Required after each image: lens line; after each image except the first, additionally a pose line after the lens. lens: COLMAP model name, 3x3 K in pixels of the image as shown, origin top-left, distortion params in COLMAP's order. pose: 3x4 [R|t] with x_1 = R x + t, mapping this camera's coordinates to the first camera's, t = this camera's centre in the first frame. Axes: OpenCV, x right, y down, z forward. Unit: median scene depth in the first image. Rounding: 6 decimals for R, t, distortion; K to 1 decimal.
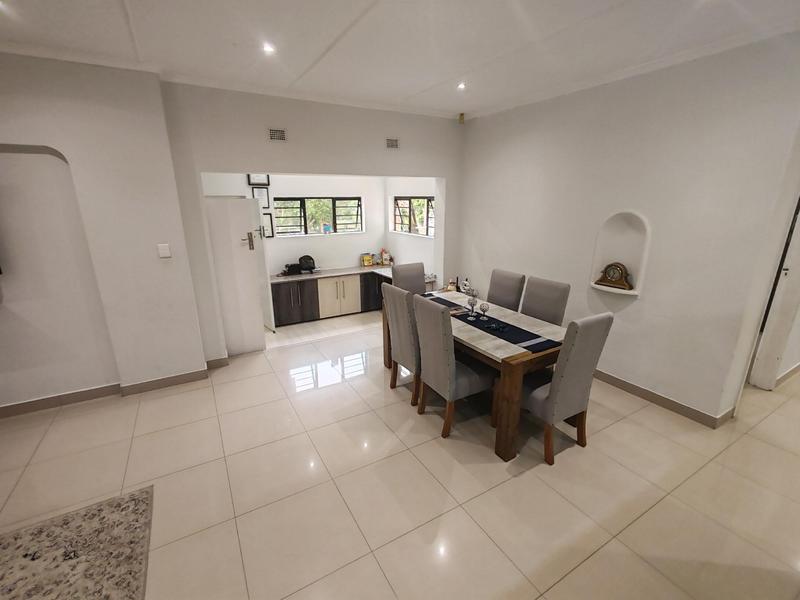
lens RADIAL K [[361.2, 0, 399.3], [0, 361.2, 299.8], [0, 0, 1]] dist [0.000883, 0.001324]
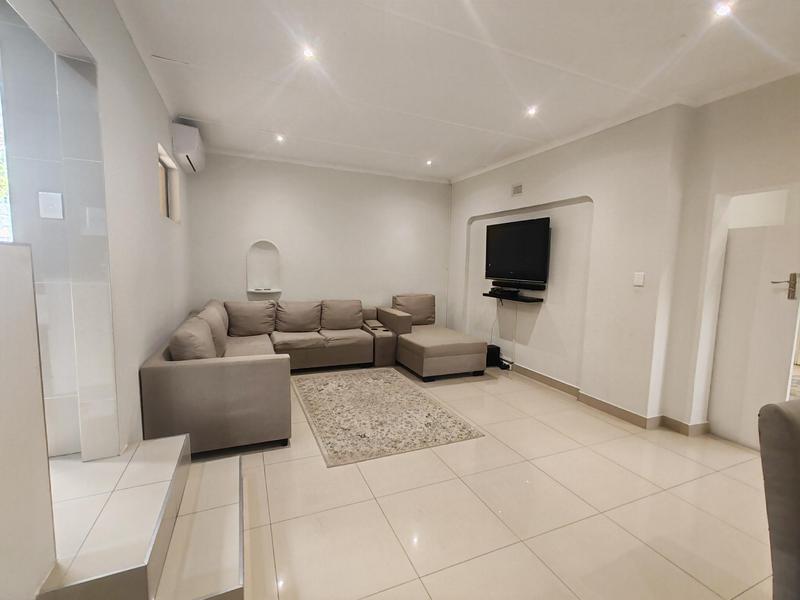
lens RADIAL K [[361.2, 0, 399.3], [0, 361.2, 299.8], [0, 0, 1]] dist [0.000883, 0.001324]
pose [[-0.121986, 0.094617, -0.988012, 0.273268], [-0.292380, 0.947849, 0.126870, -0.010569], [0.948490, 0.304352, -0.087960, 0.314179]]
